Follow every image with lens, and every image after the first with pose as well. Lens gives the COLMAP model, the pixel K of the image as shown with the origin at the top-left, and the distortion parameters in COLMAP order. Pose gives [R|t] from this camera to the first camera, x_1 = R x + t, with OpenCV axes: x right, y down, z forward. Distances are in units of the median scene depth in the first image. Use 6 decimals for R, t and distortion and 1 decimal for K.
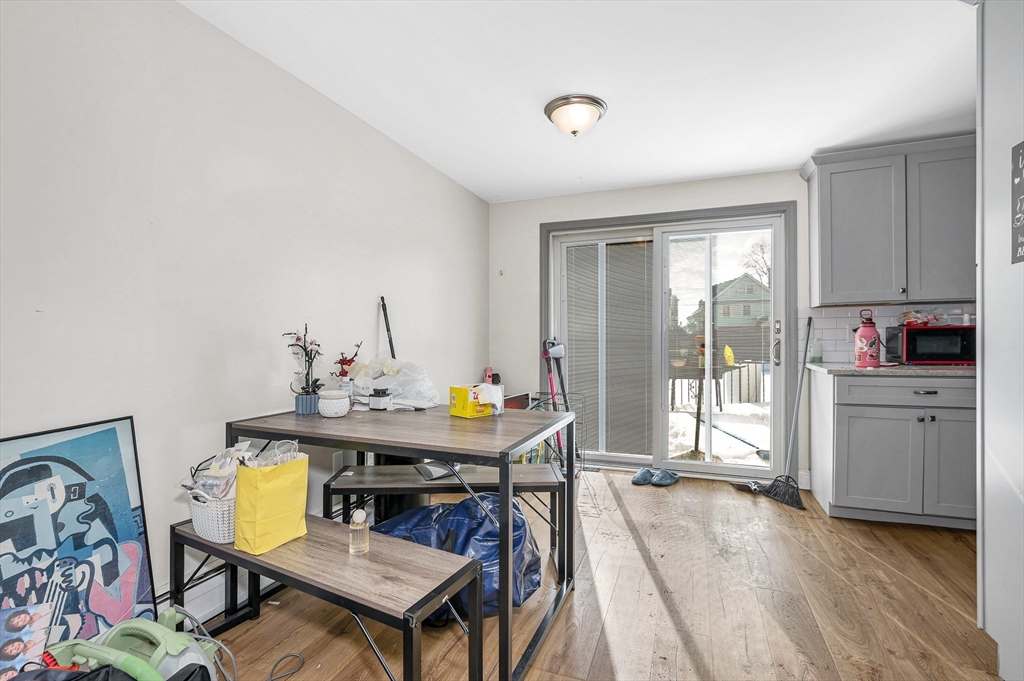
lens RADIAL K [[475.6, 0, 512.0], [0, 475.6, 340.5], [0, 0, 1]] dist [-0.002748, -0.000248]
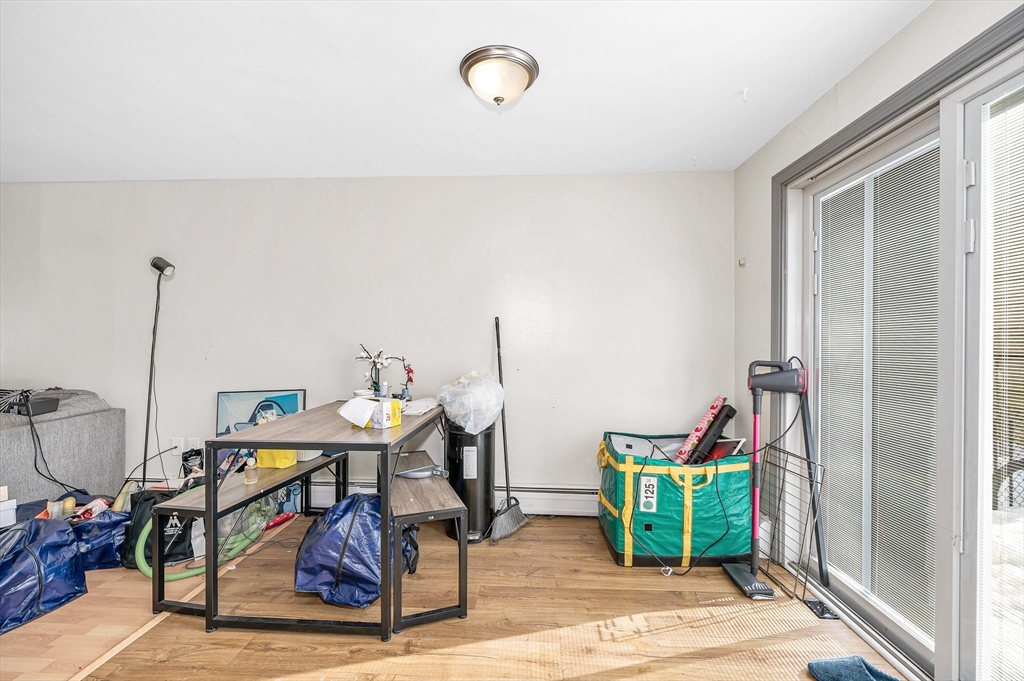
lens RADIAL K [[435.5, 0, 512.0], [0, 435.5, 340.5], [0, 0, 1]] dist [0.000676, 0.000093]
pose [[0.300941, 0.002997, -0.953638, 0.858855], [-0.011272, 0.999936, -0.000415, -0.042978], [0.953576, 0.010874, 0.300956, 0.848821]]
